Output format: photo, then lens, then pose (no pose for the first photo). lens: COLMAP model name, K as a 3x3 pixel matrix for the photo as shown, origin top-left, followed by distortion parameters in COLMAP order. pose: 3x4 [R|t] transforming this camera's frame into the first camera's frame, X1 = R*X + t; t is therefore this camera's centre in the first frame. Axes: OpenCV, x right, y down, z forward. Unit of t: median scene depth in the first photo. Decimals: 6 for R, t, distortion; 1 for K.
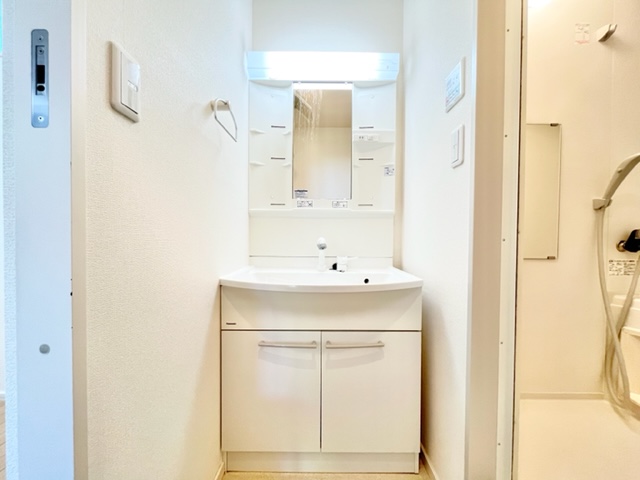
lens RADIAL K [[259.6, 0, 322.4], [0, 259.6, 241.3], [0, 0, 1]] dist [-0.001231, 0.000154]
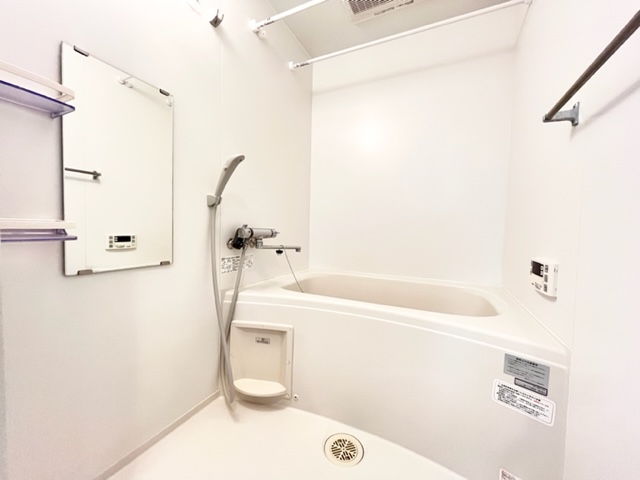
lens RADIAL K [[259.6, 0, 320.0], [0, 259.6, 239.5], [0, 0, 1]] dist [-0.001231, 0.000154]
pose [[0.424160, -0.038872, 0.904753, 0.370074], [-0.004840, 0.998967, 0.045188, -0.047073], [-0.905575, -0.023546, 0.423533, 0.237456]]
